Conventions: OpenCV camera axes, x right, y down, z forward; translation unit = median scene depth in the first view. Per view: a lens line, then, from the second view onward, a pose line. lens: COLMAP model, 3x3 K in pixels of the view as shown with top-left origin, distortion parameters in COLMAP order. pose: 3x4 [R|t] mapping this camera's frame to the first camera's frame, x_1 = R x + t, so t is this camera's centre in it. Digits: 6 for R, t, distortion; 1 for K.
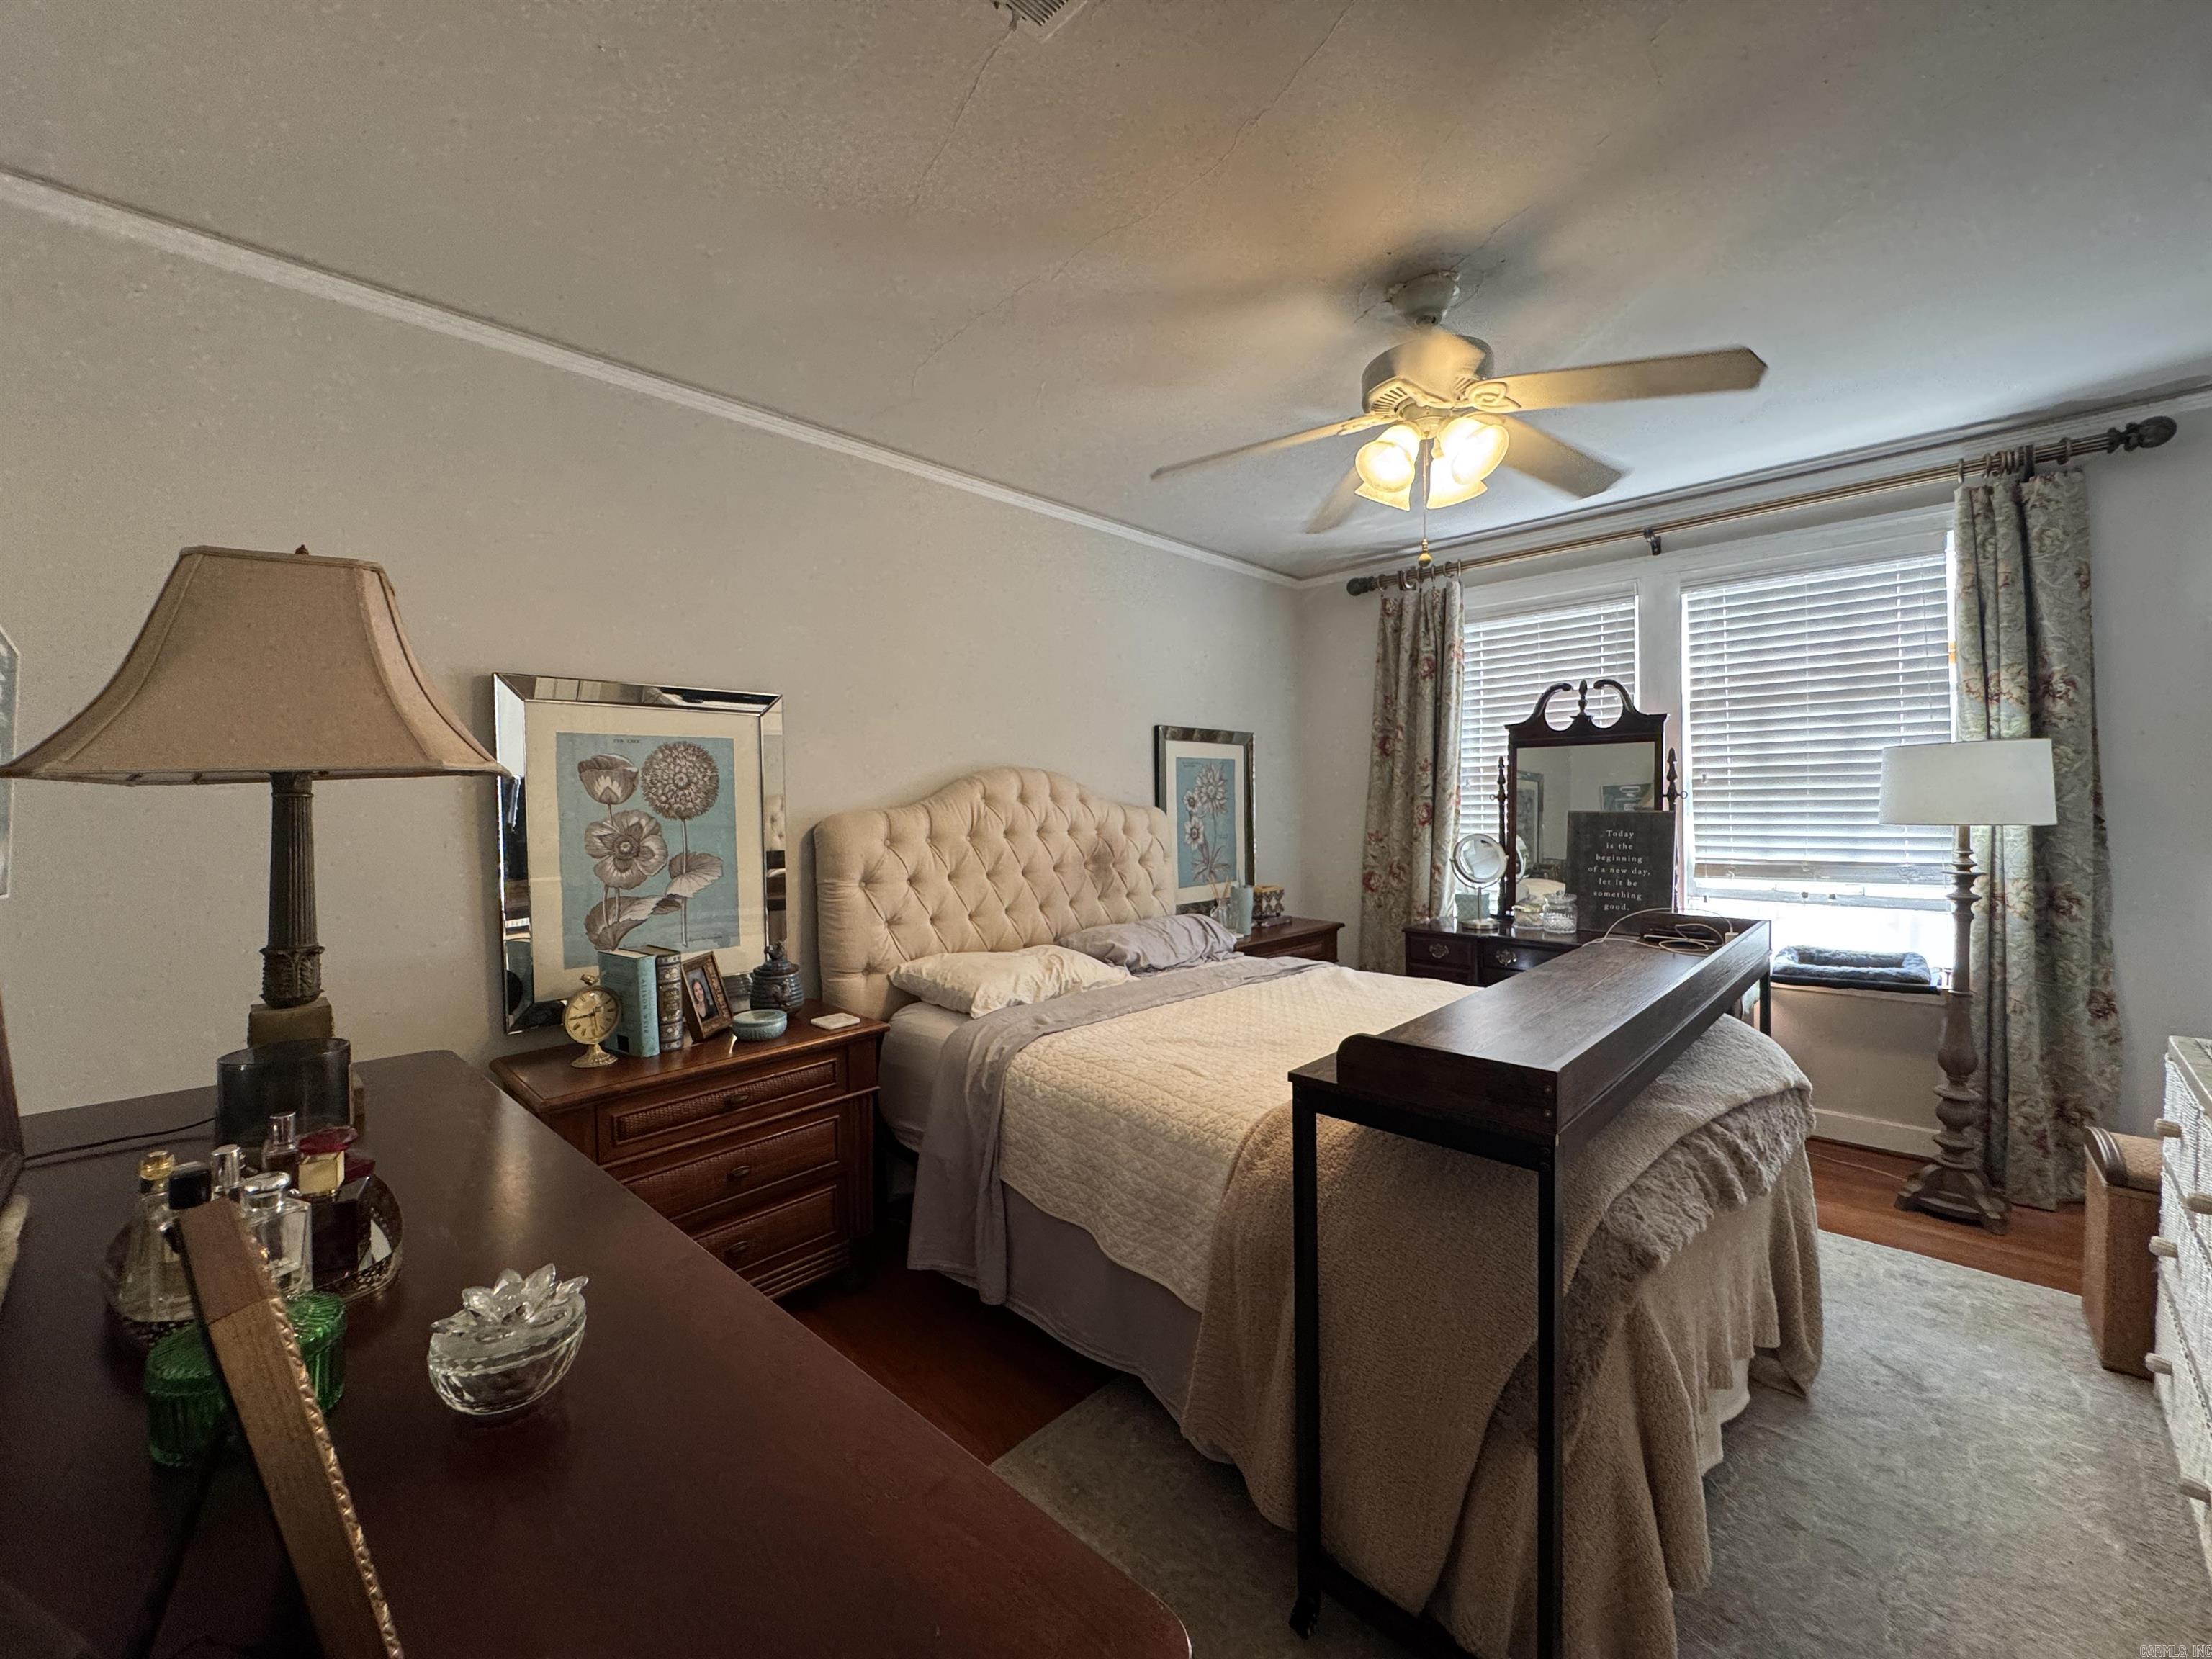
lens RADIAL K [[887.2, 0, 1102.5], [0, 887.2, 826.6], [0, 0, 1]] dist [-0.004522, 0.000434]
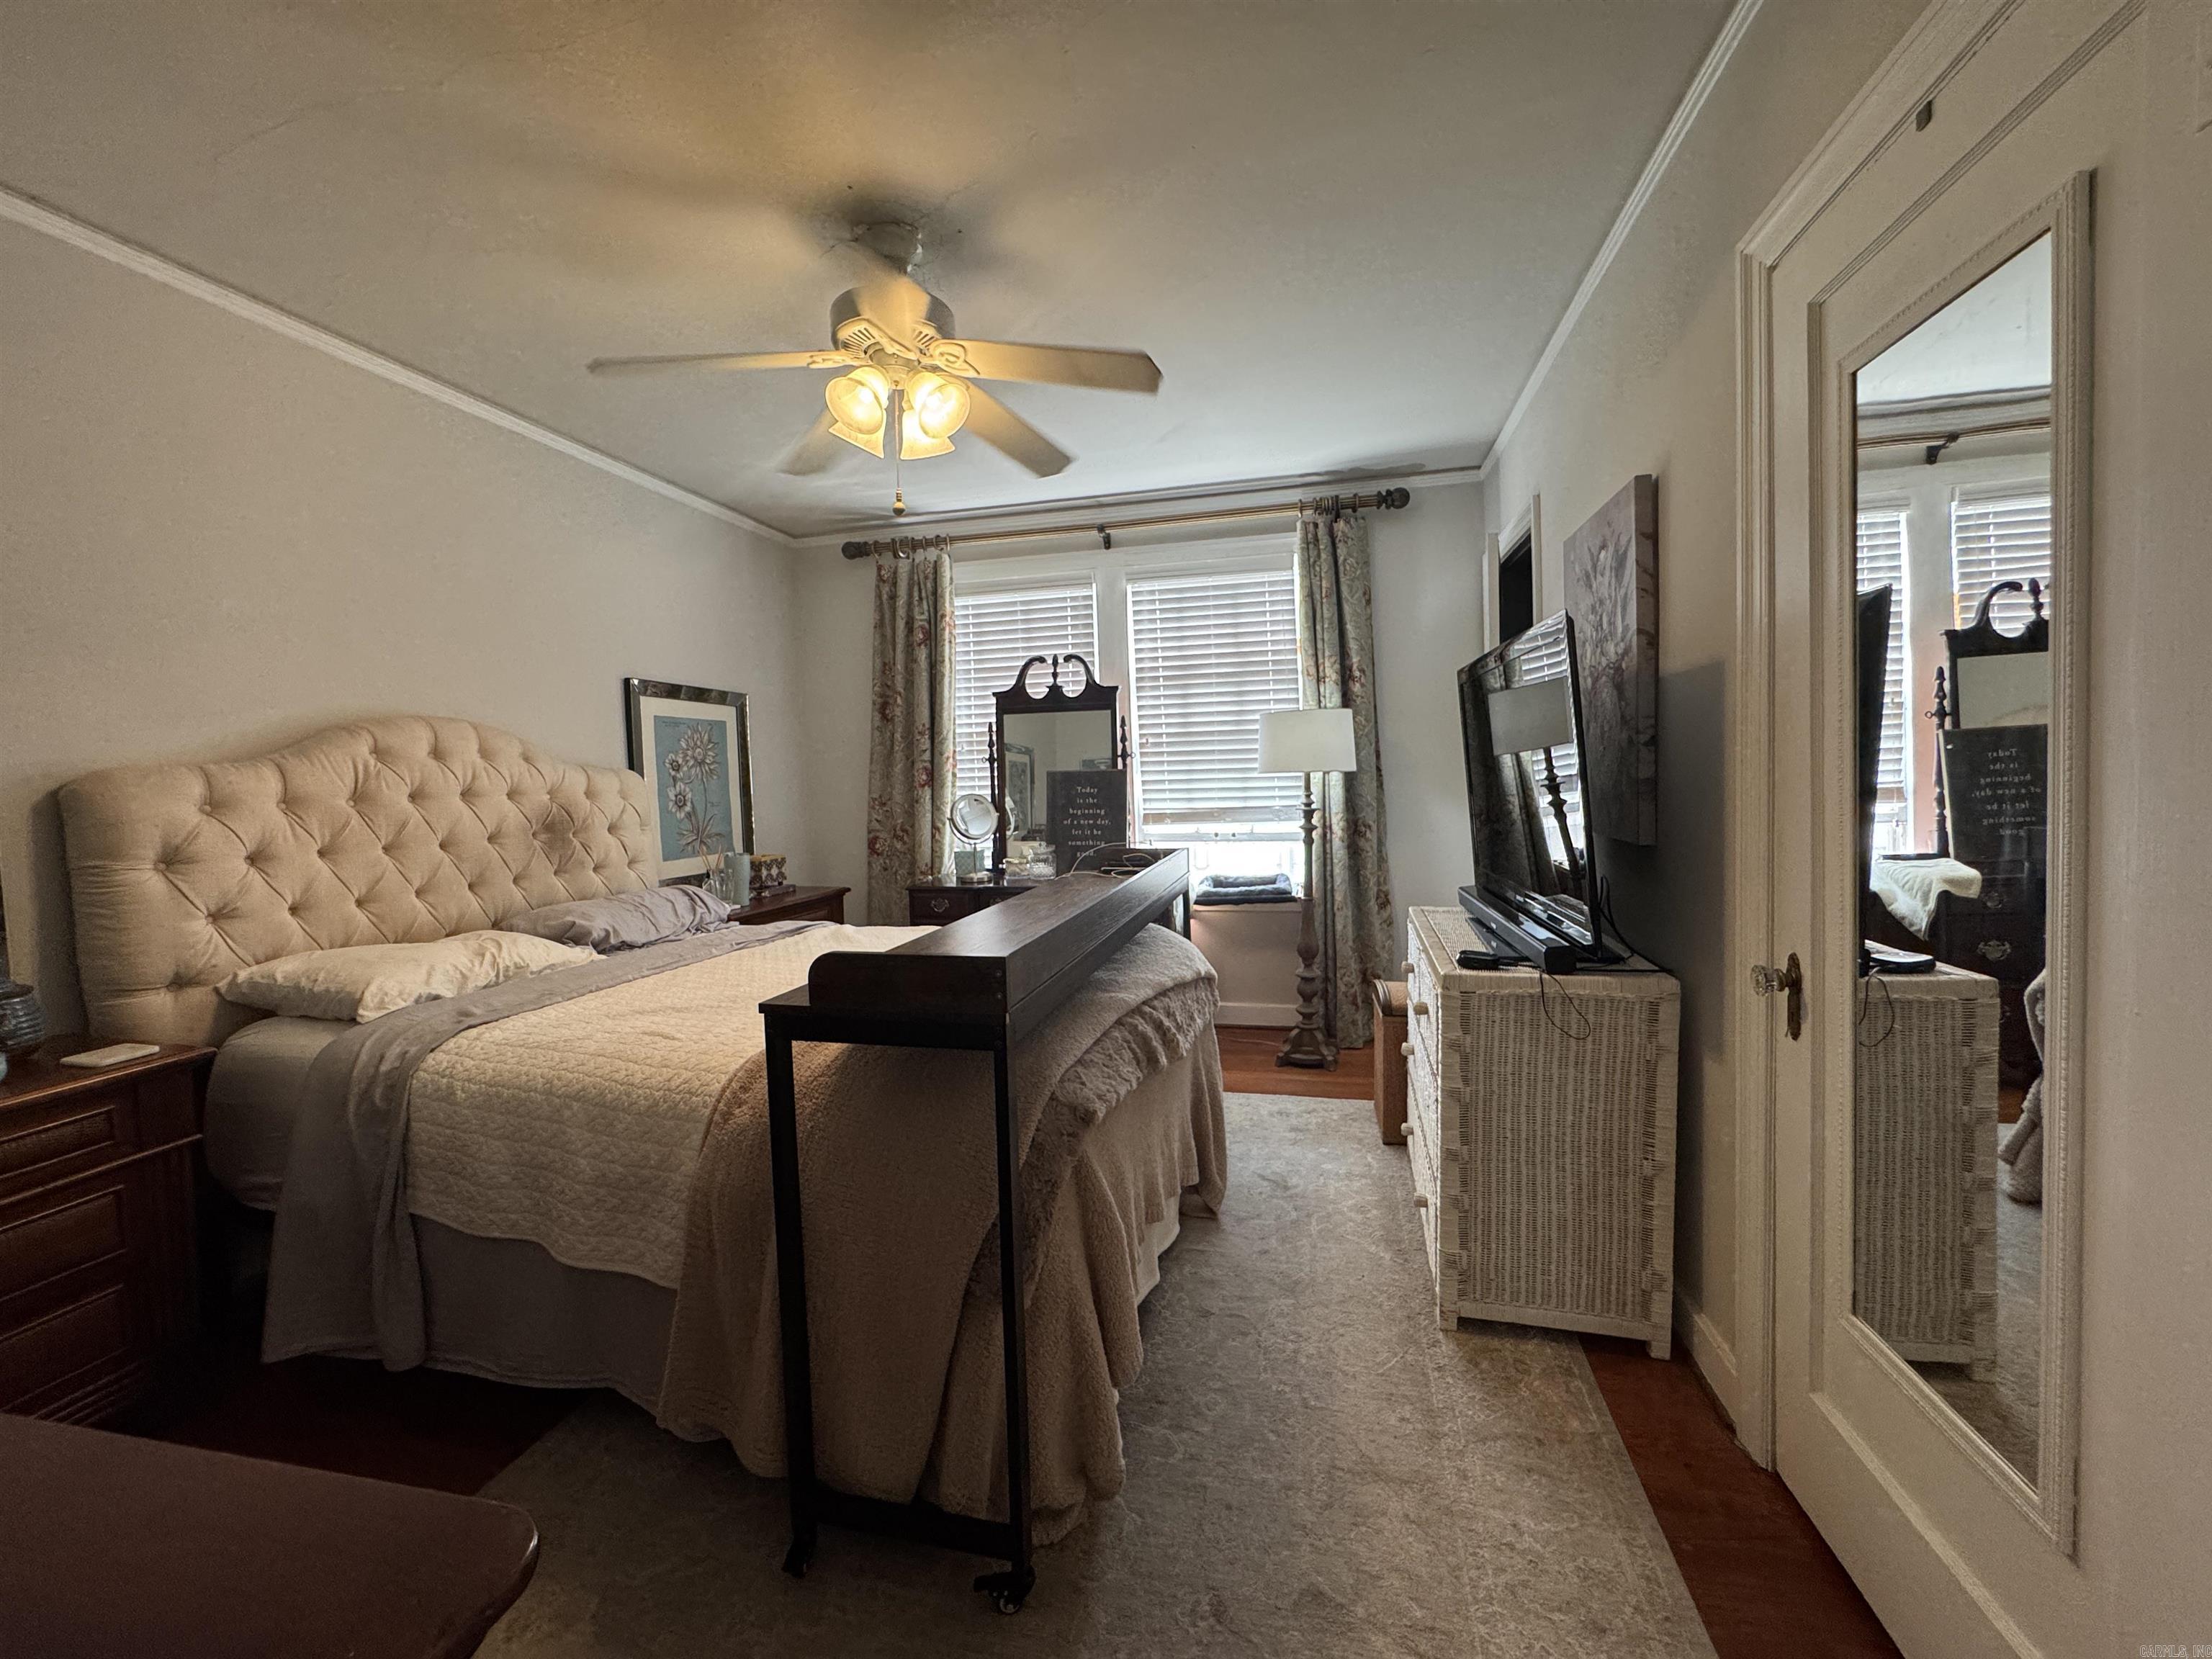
lens RADIAL K [[887.2, 0, 1104.1], [0, 887.2, 825.2], [0, 0, 1]] dist [-0.004522, 0.000434]
pose [[0.862043, -0.037195, 0.505468, 0.025928], [0.029190, 0.999292, 0.023751, 0.034532], [-0.505993, -0.005720, 0.862518, -0.004319]]
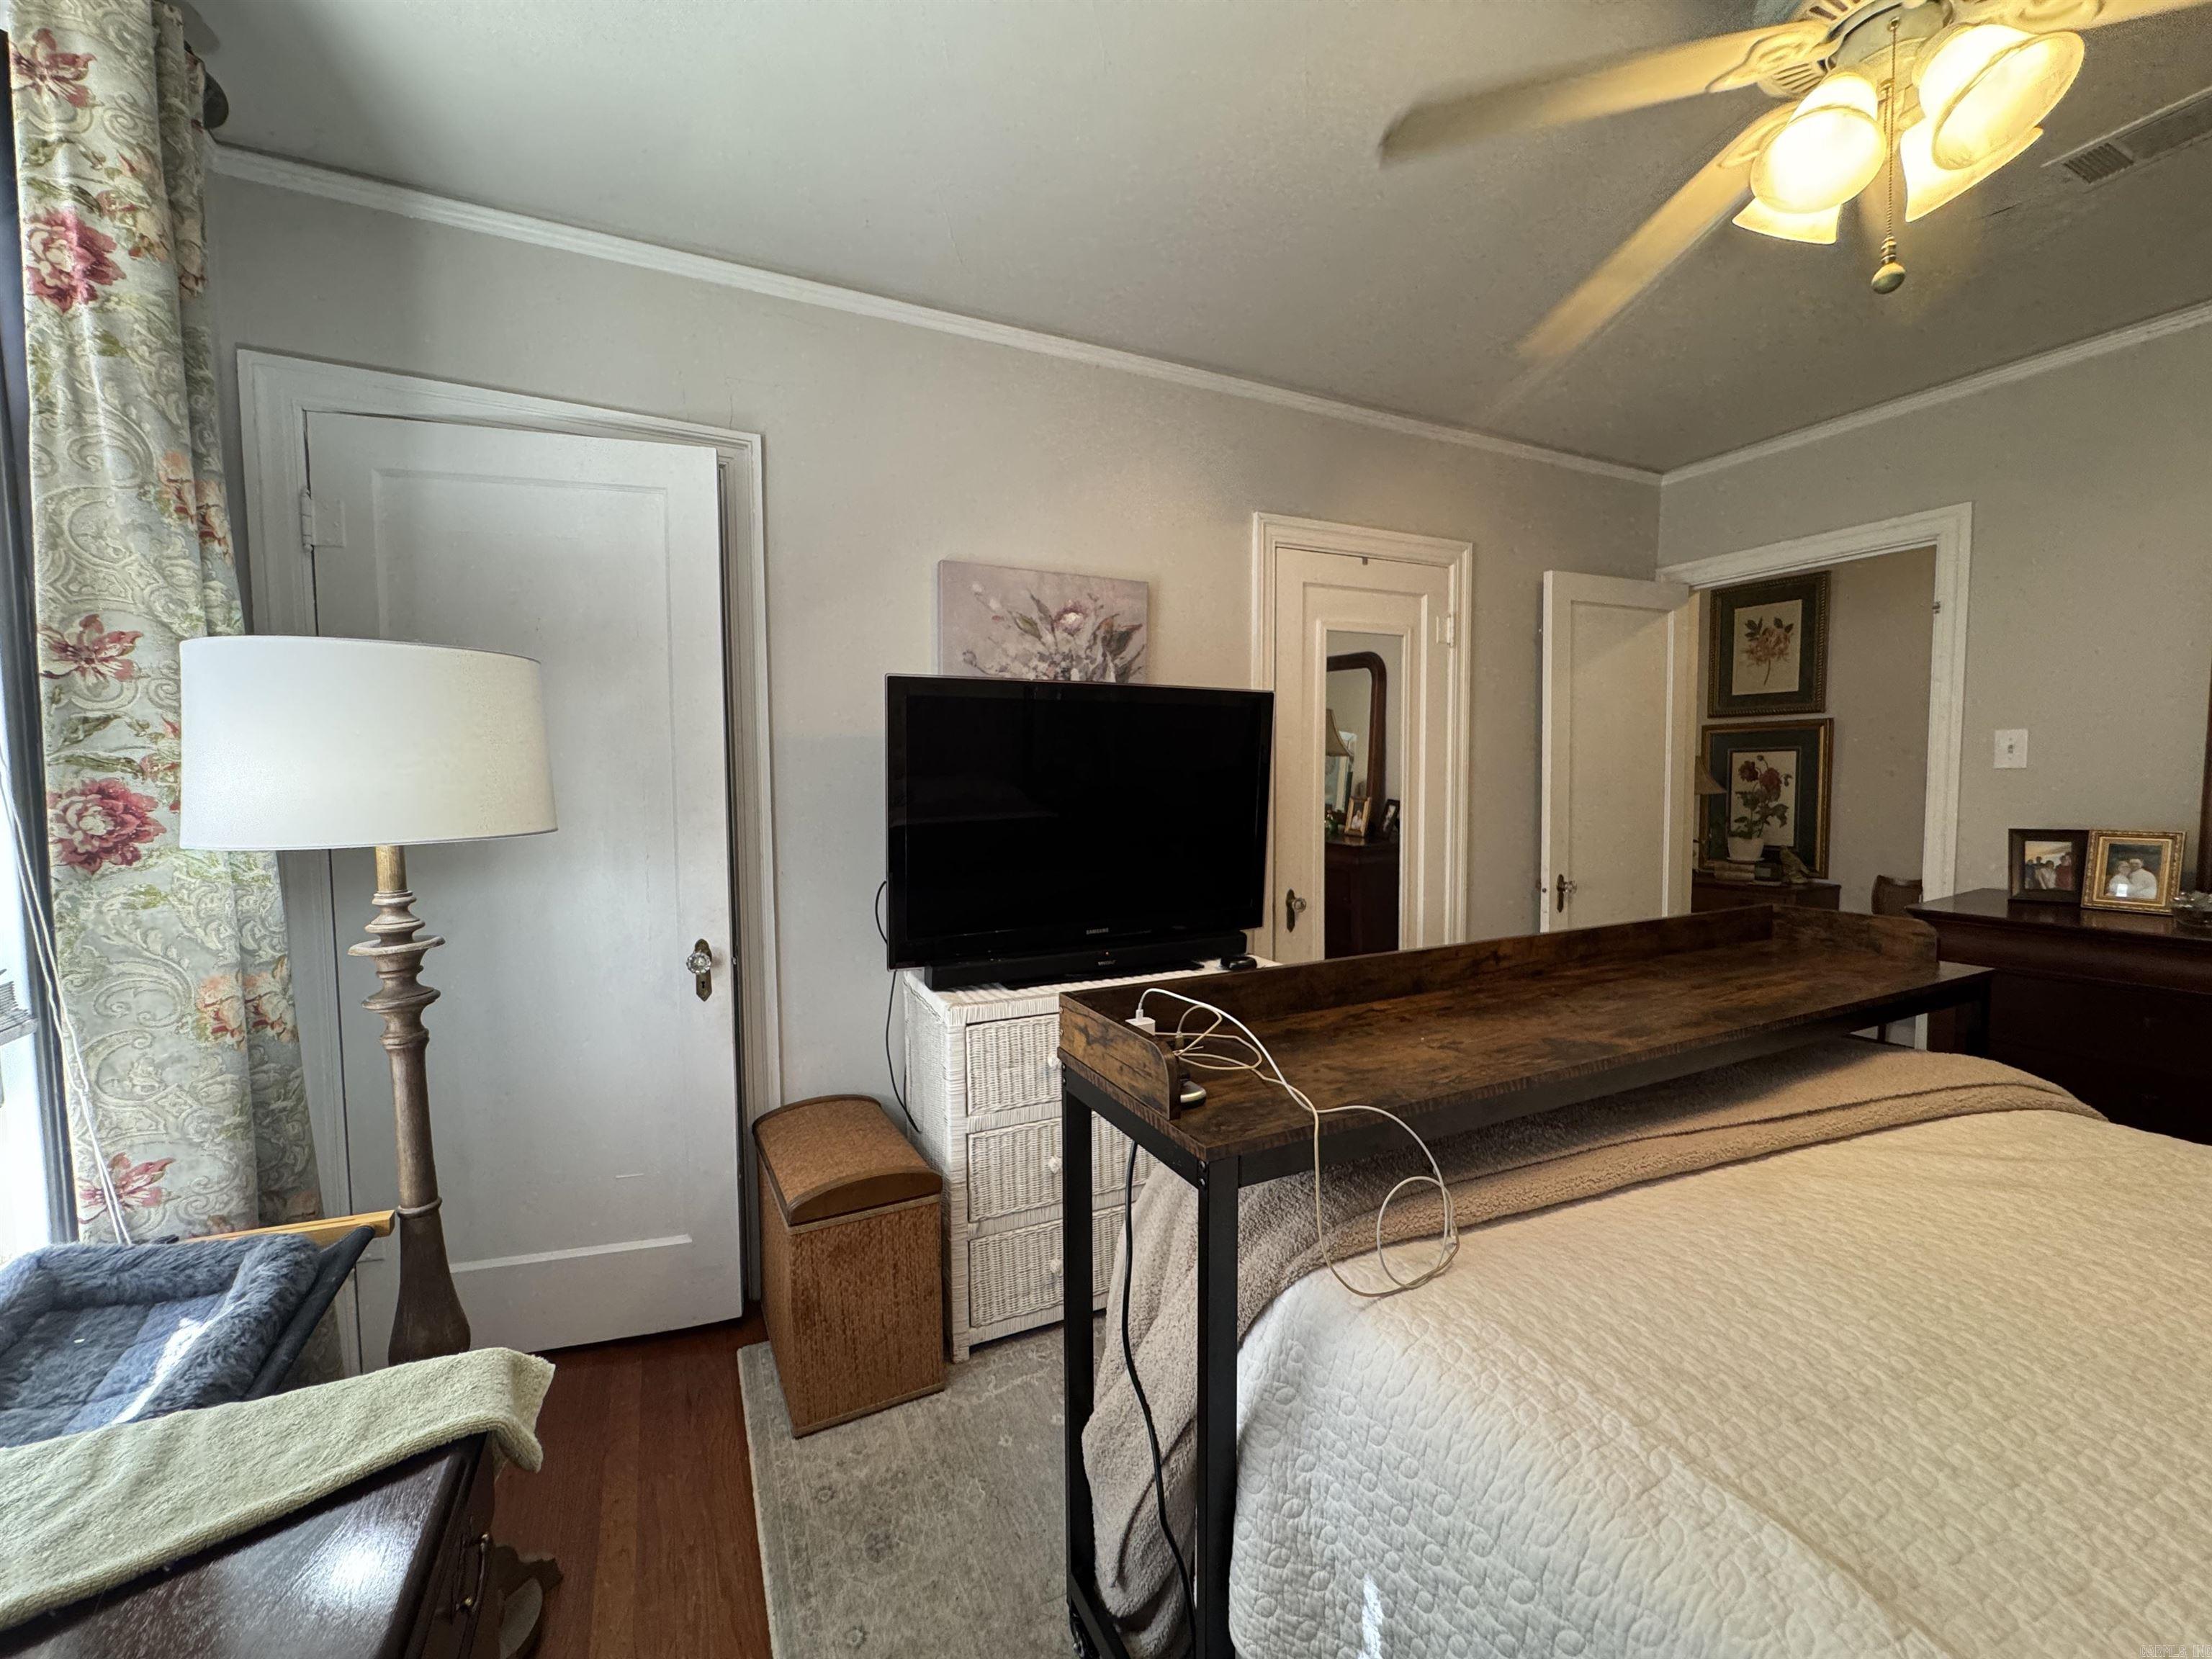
lens RADIAL K [[887.2, 0, 1089.1], [0, 887.2, 824.3], [0, 0, 1]] dist [-0.004522, 0.000434]
pose [[-0.939626, 0.010272, 0.342049, 0.478781], [0.038422, 0.996396, 0.075626, -0.029087], [-0.340040, 0.084202, -0.936634, 1.259395]]
